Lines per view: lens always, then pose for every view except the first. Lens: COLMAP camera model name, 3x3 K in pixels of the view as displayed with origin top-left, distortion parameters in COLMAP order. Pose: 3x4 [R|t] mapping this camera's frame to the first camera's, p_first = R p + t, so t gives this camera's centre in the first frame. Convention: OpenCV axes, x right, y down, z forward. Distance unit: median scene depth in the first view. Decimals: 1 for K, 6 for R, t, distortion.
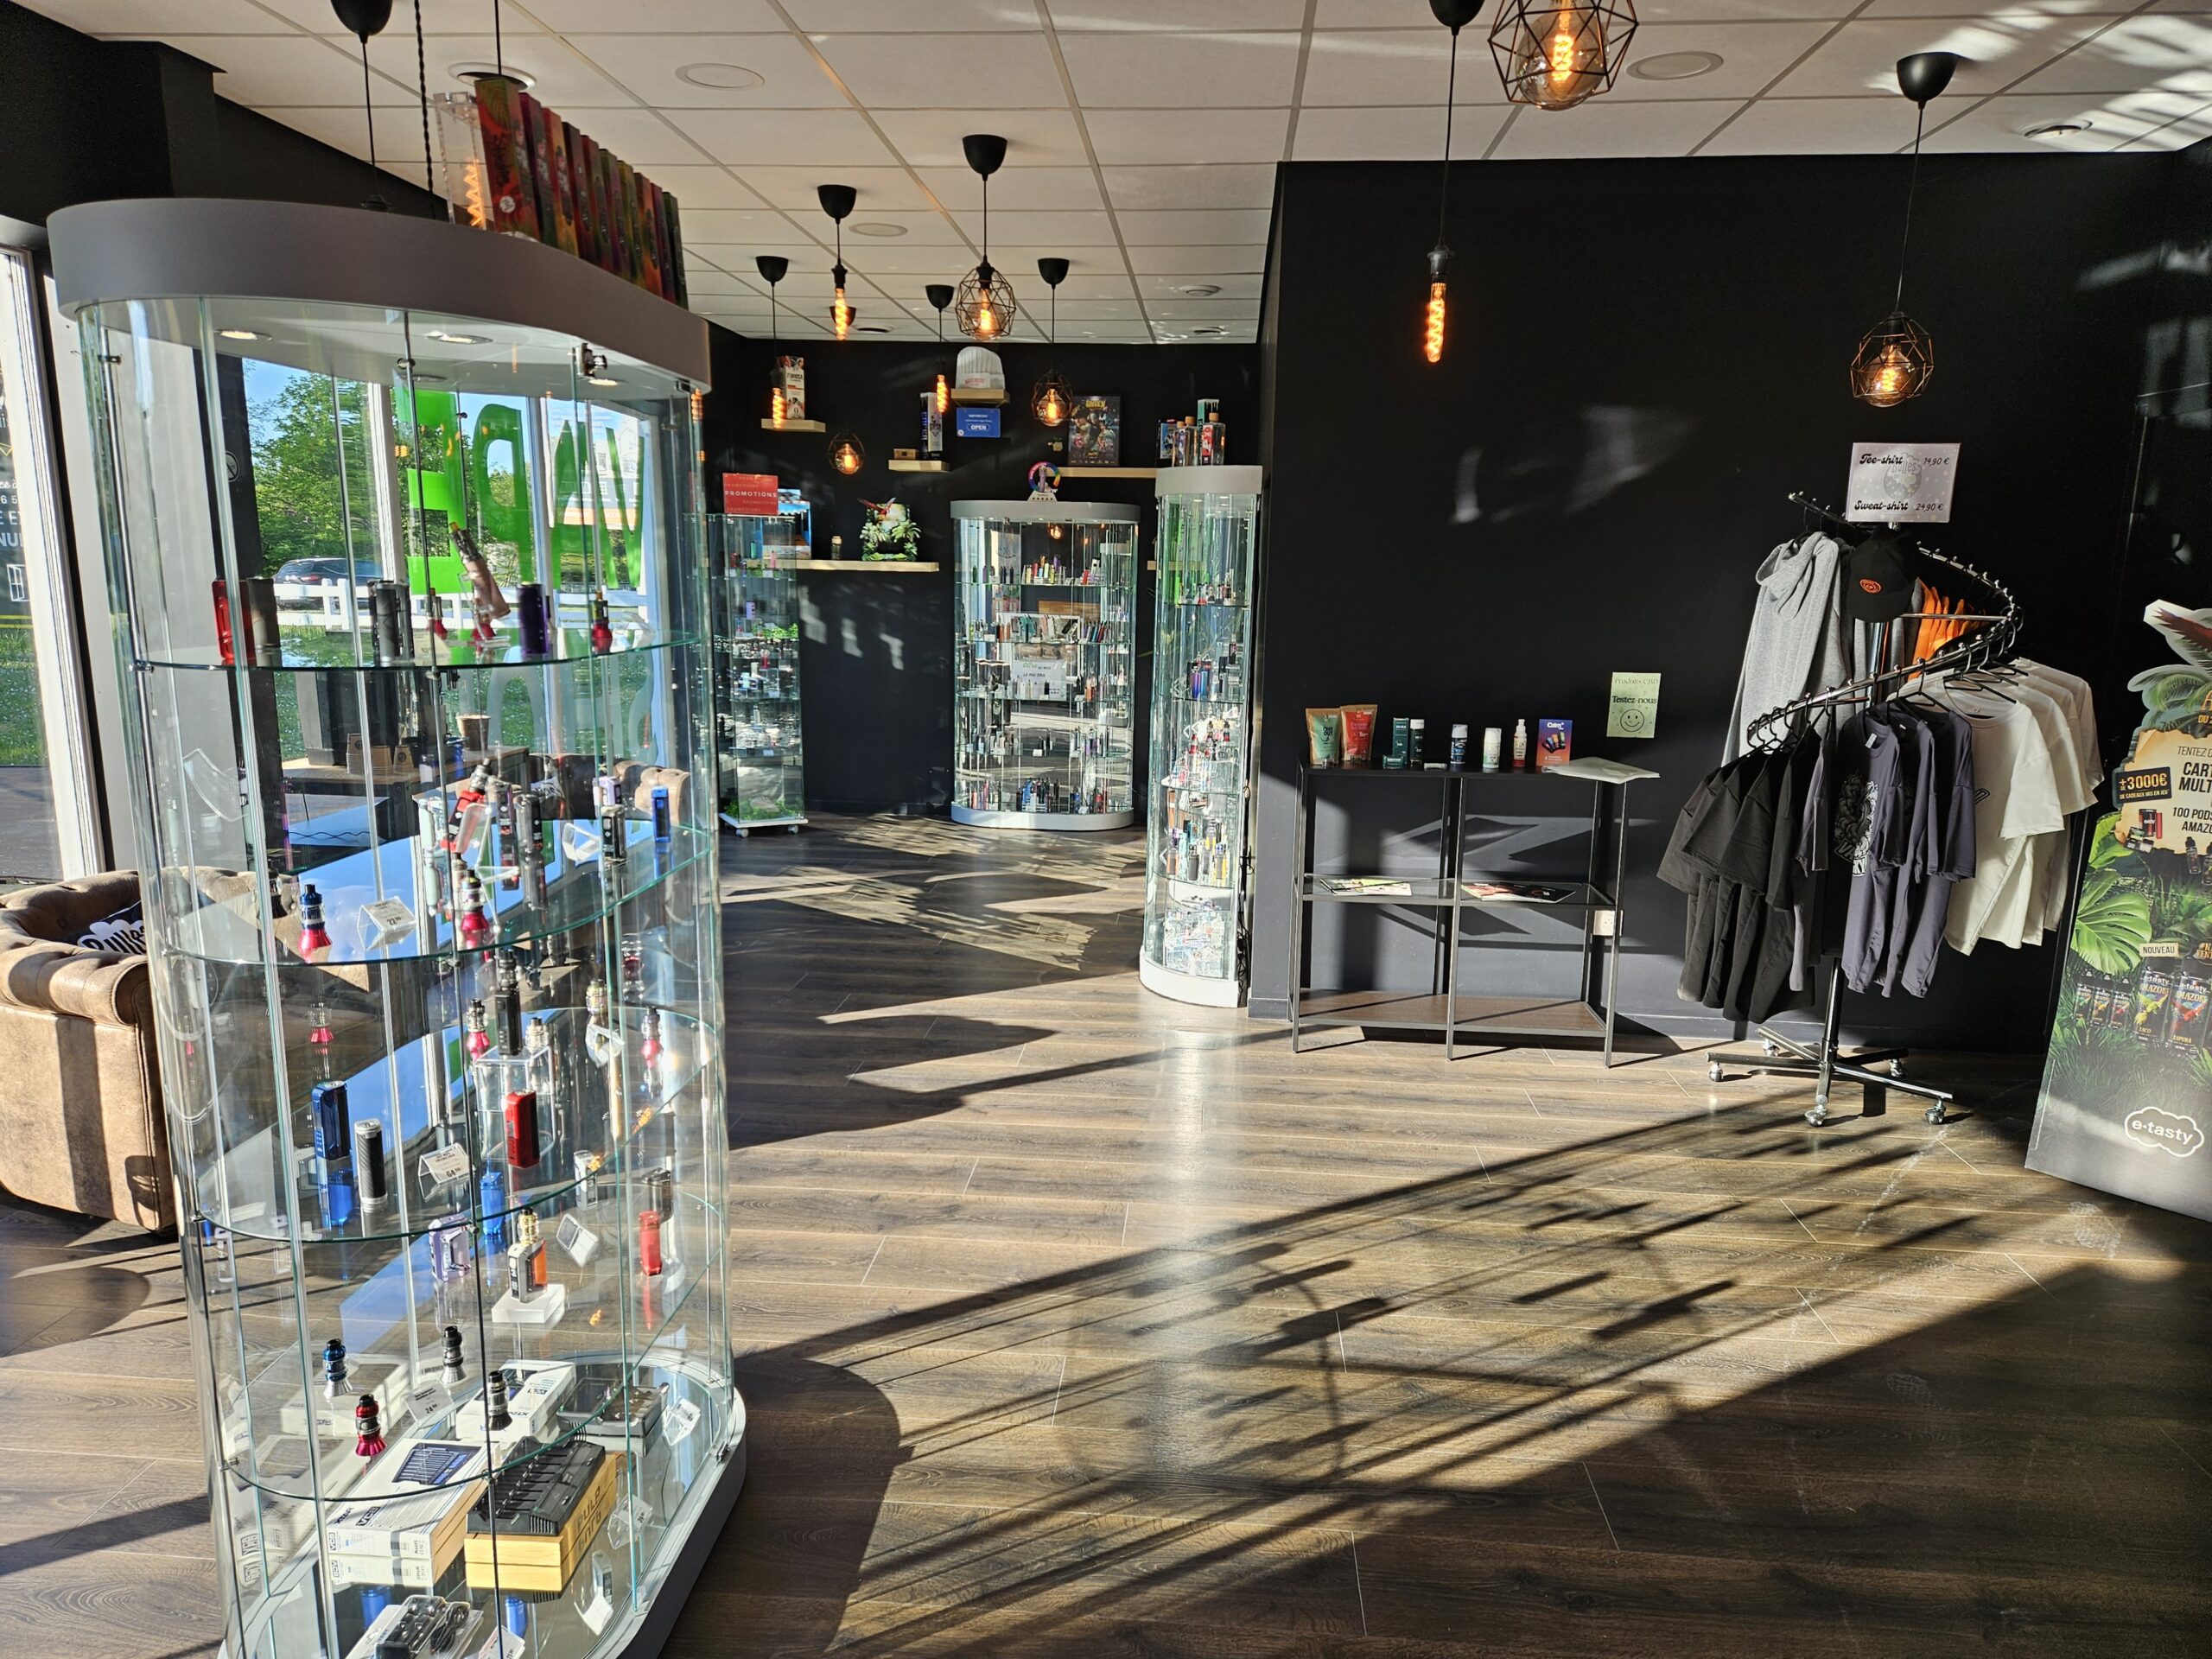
lens RADIAL K [[1444.4, 0, 1106.0], [0, 1444.4, 829.5], [0, 0, 1]] dist [0.033496, -0.000168]
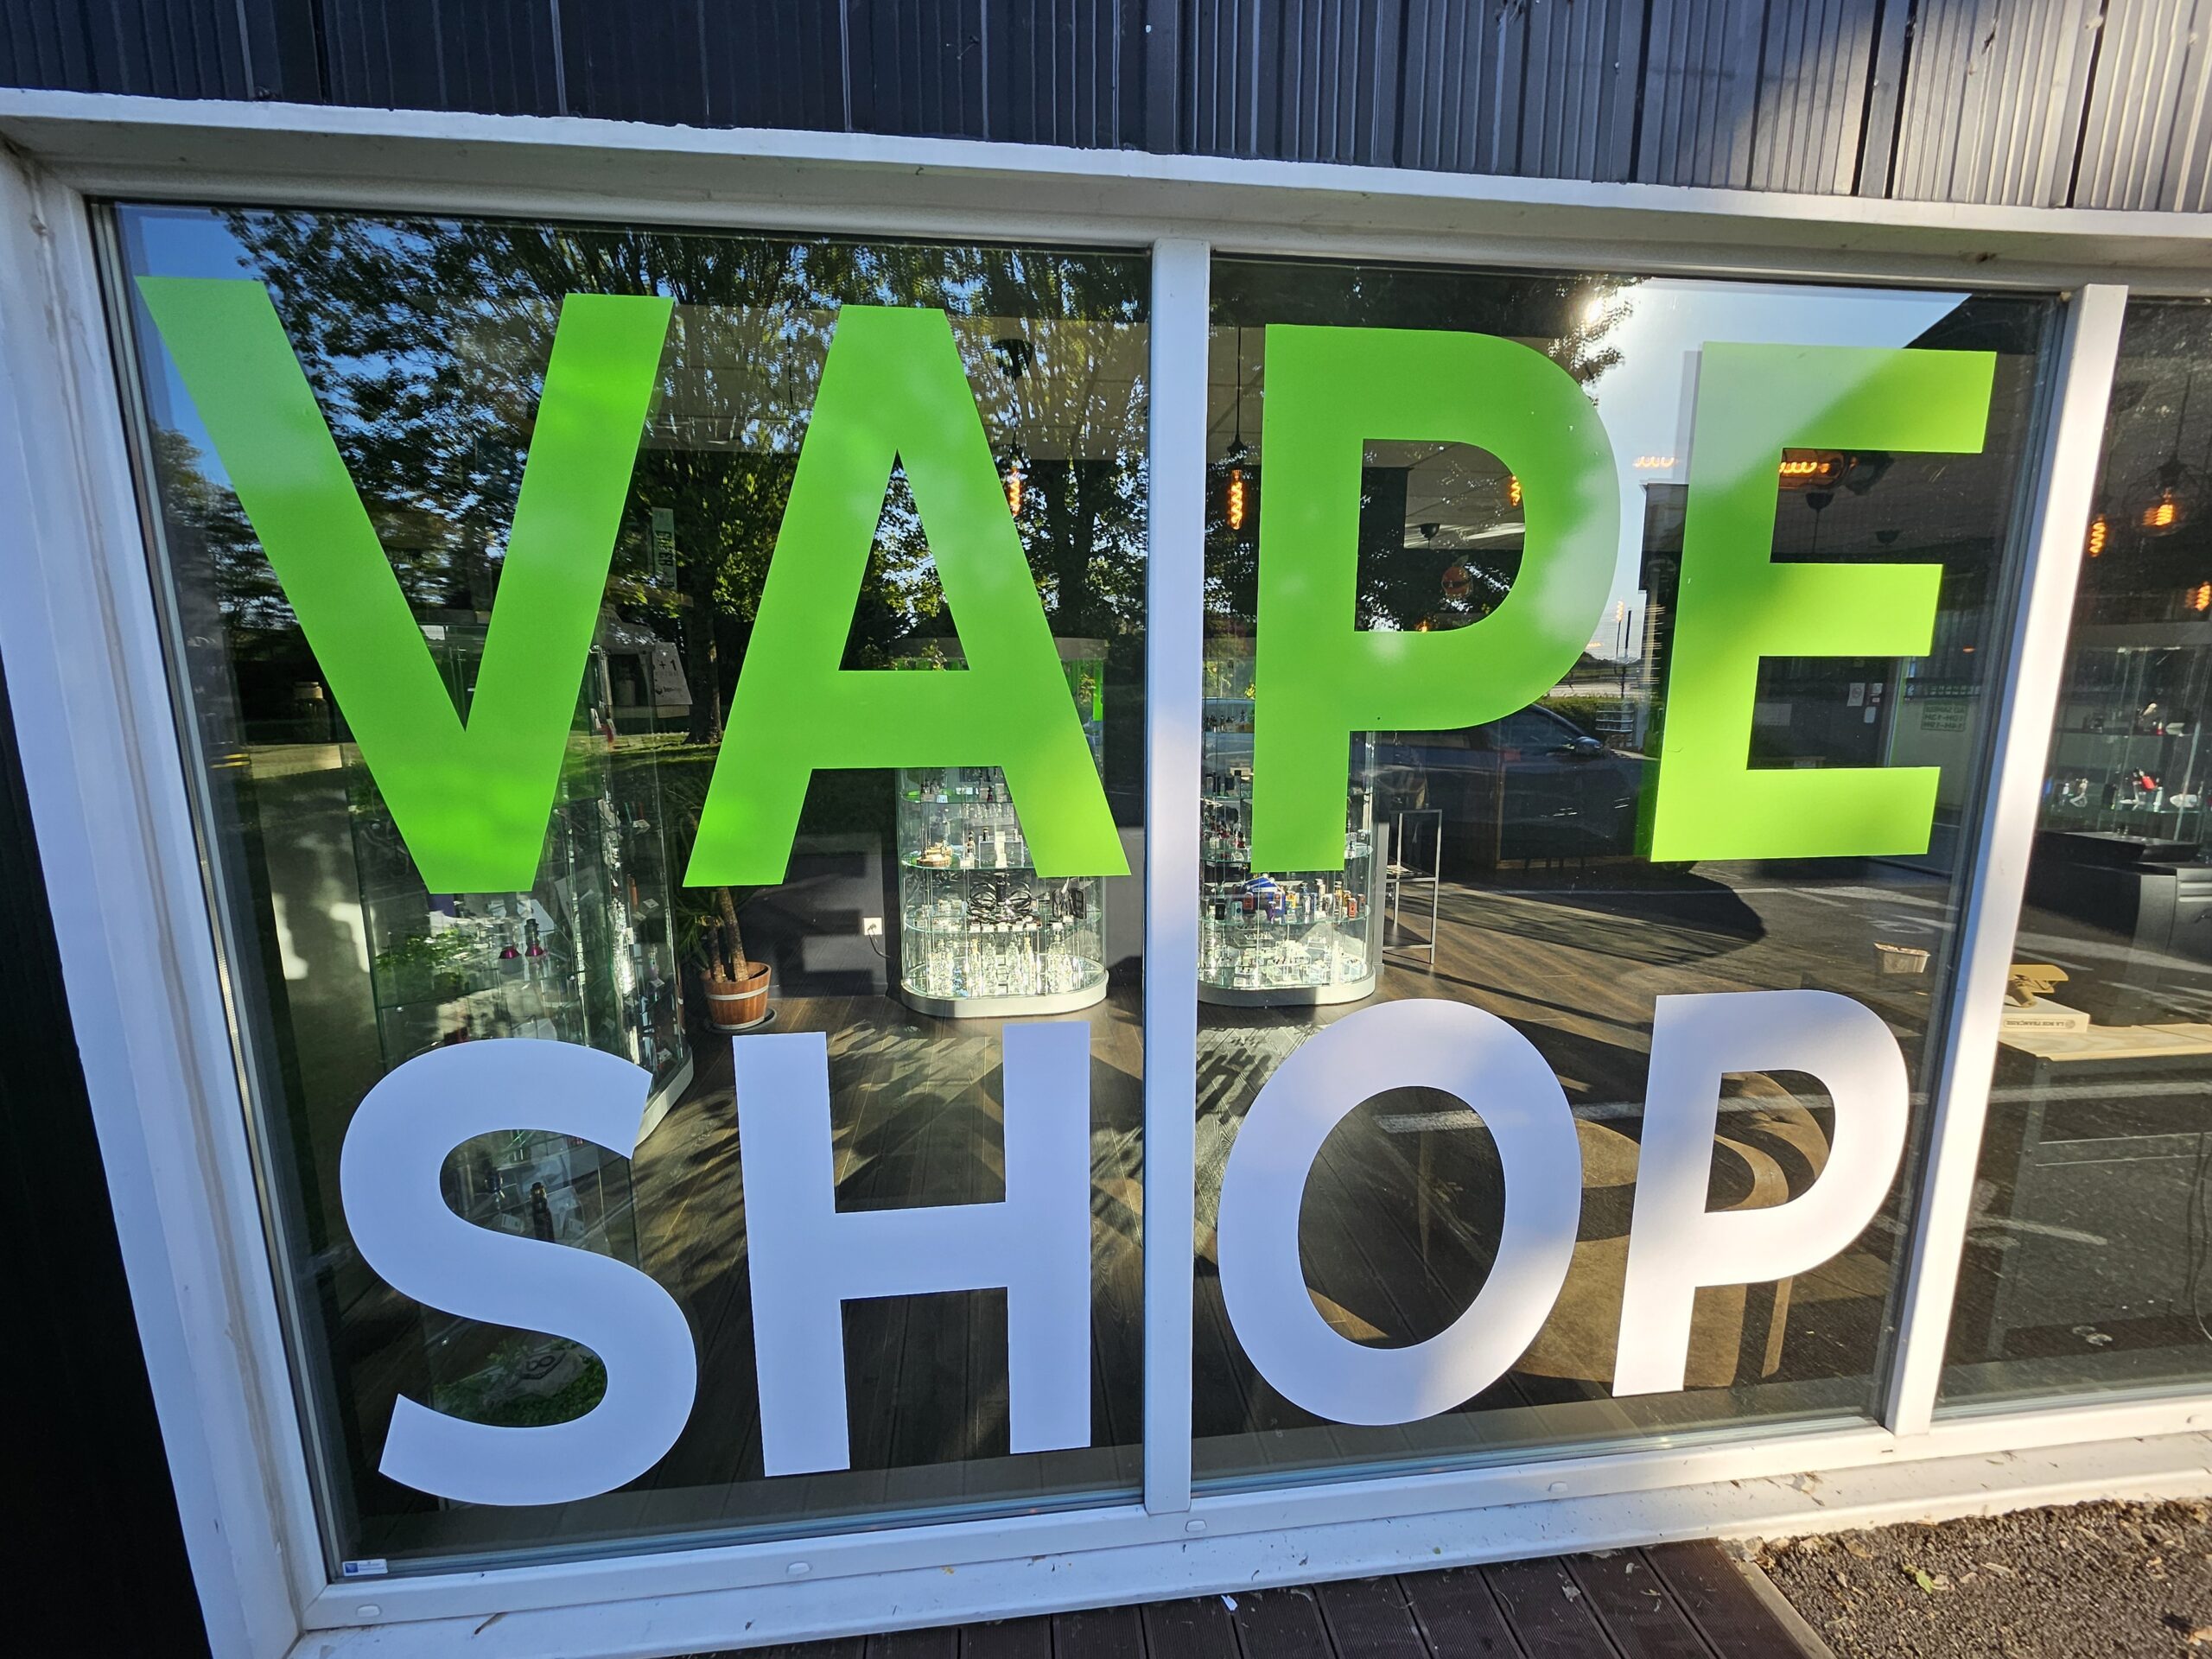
lens RADIAL K [[833.7, 0, 1106.0], [0, 833.7, 829.5], [0, 0, 1]] dist [0.000392, 0.000022]
pose [[-0.182667, -0.174246, 0.967611, -1.117071], [0.188109, 0.959794, 0.208350, -0.437123], [-0.965012, 0.220075, -0.142545, 2.167993]]
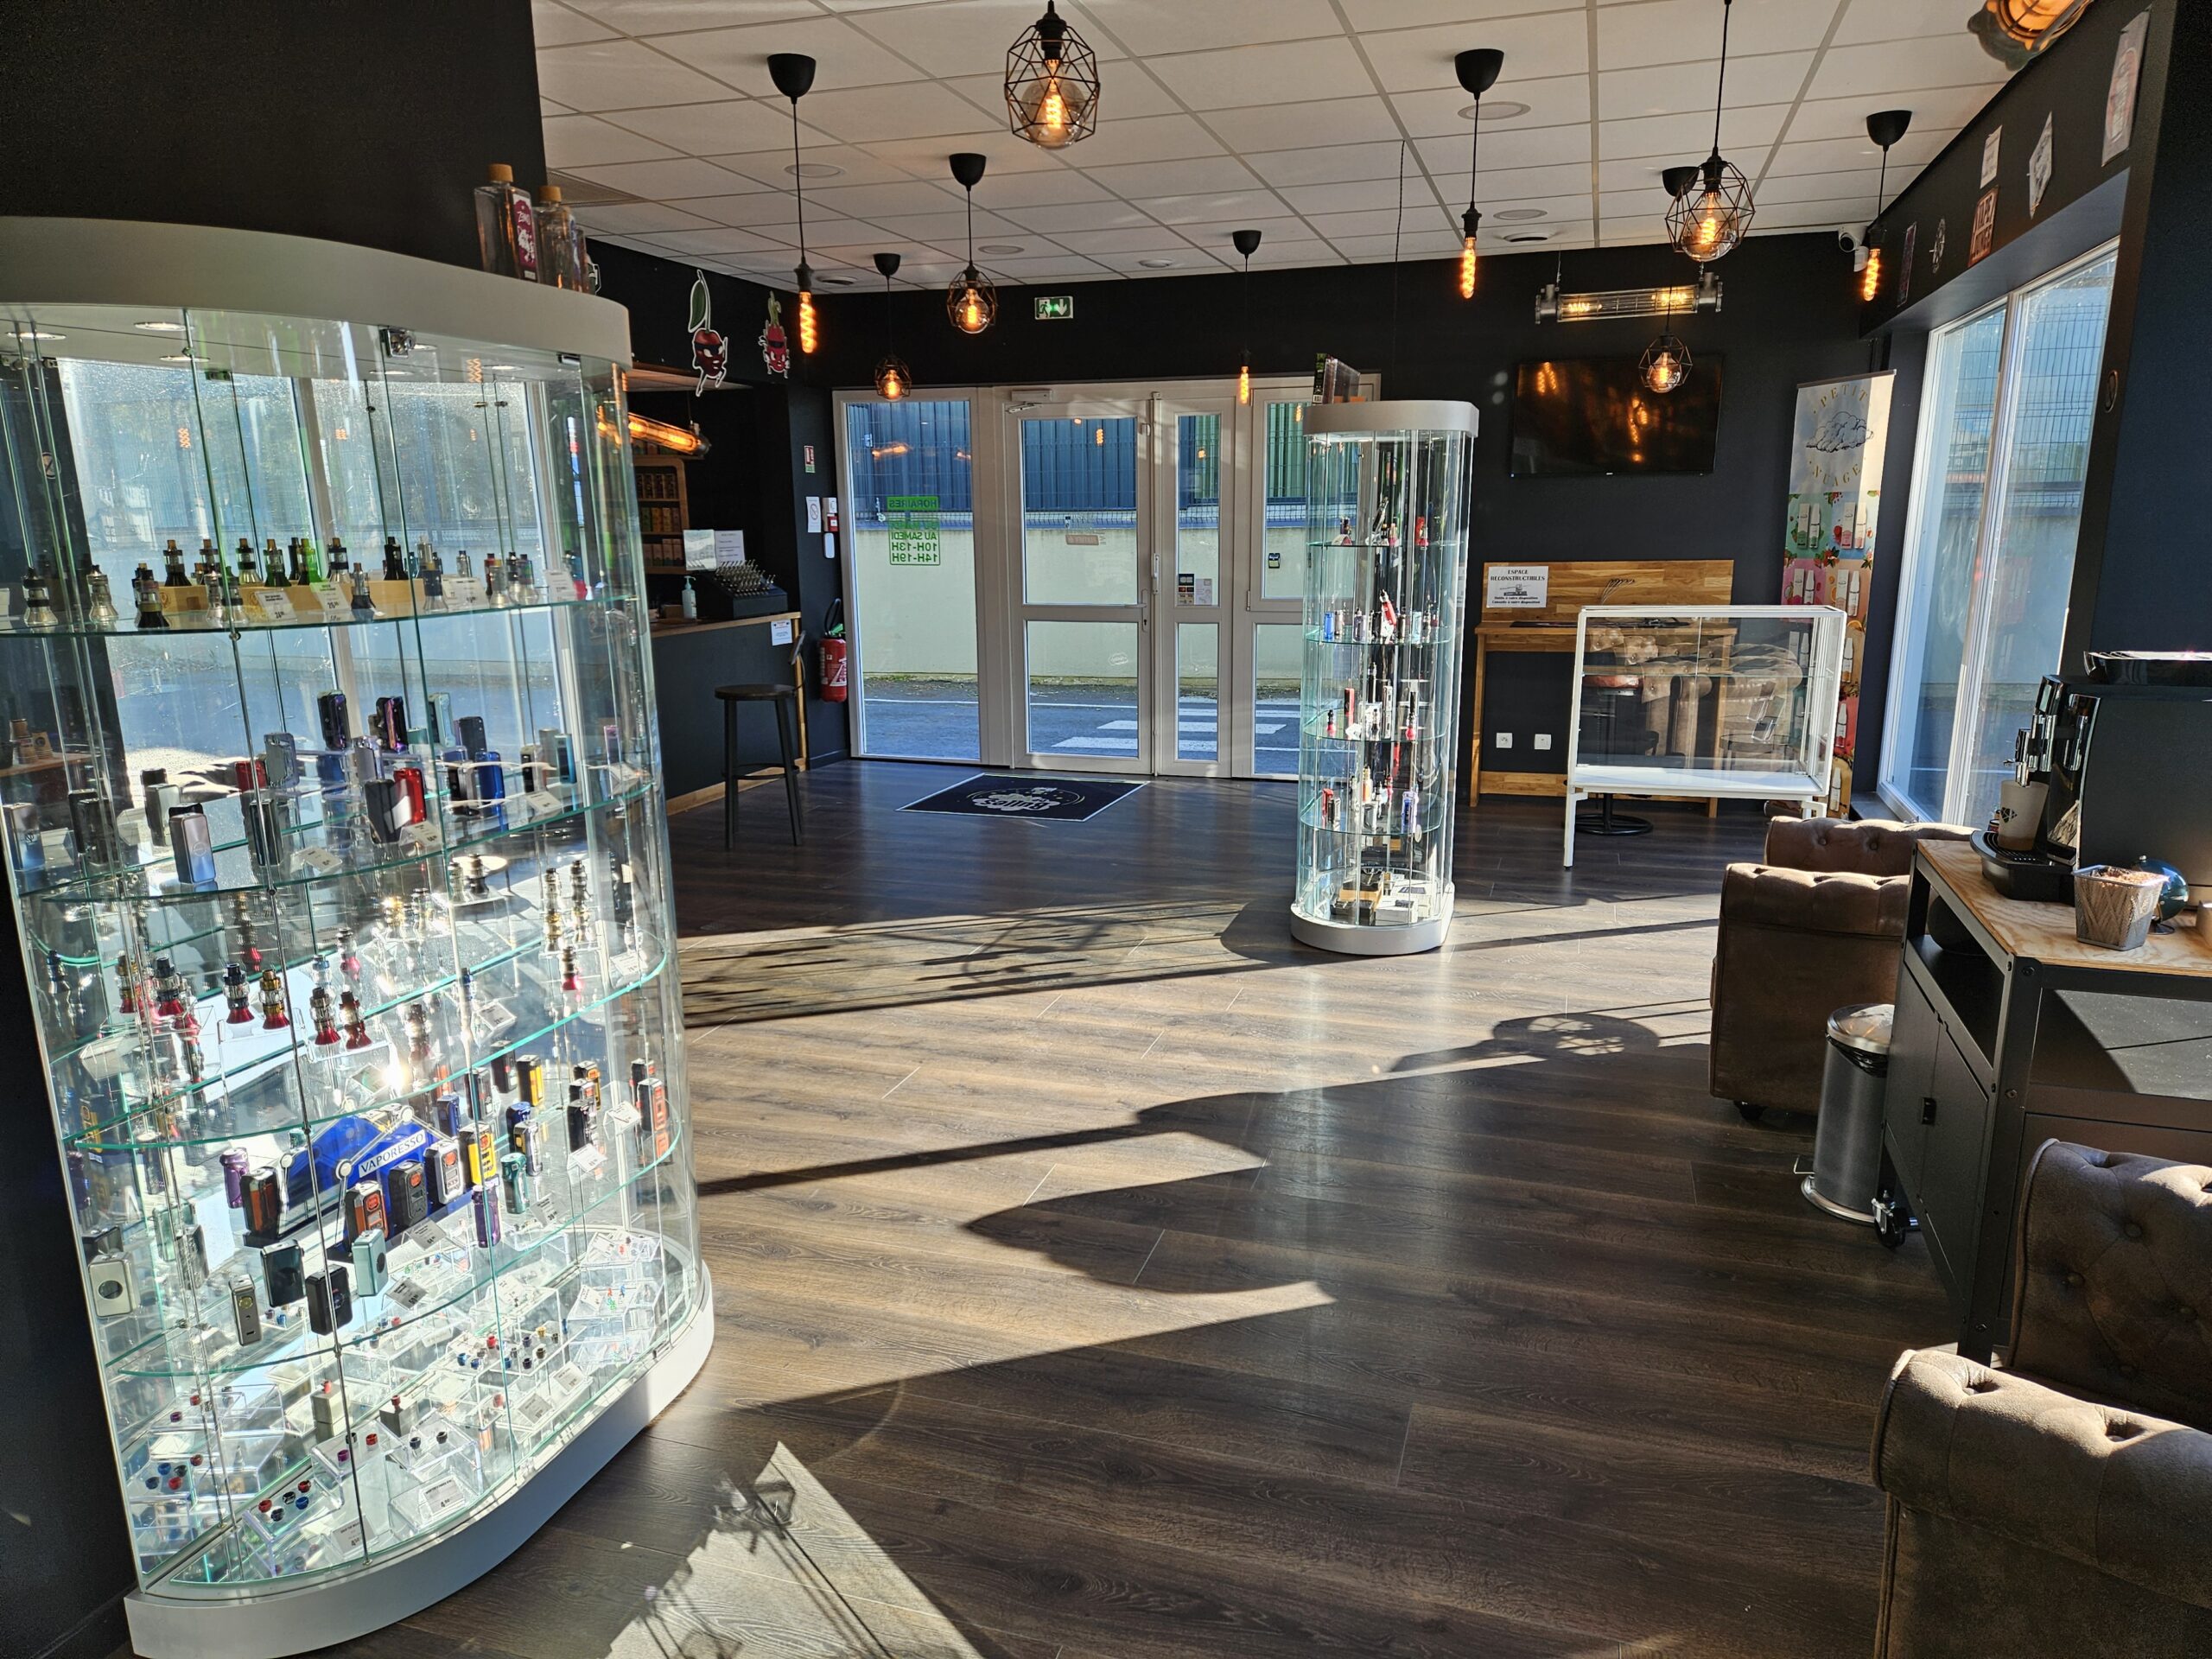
lens RADIAL K [[1444.4, 0, 1106.0], [0, 1444.4, 829.5], [0, 0, 1]] dist [0.033496, -0.000168]
pose [[-0.970940, -0.057770, 0.232246, -0.359355], [0.039906, 0.917761, 0.395122, -0.427252], [-0.235972, 0.392908, -0.888786, 2.237347]]
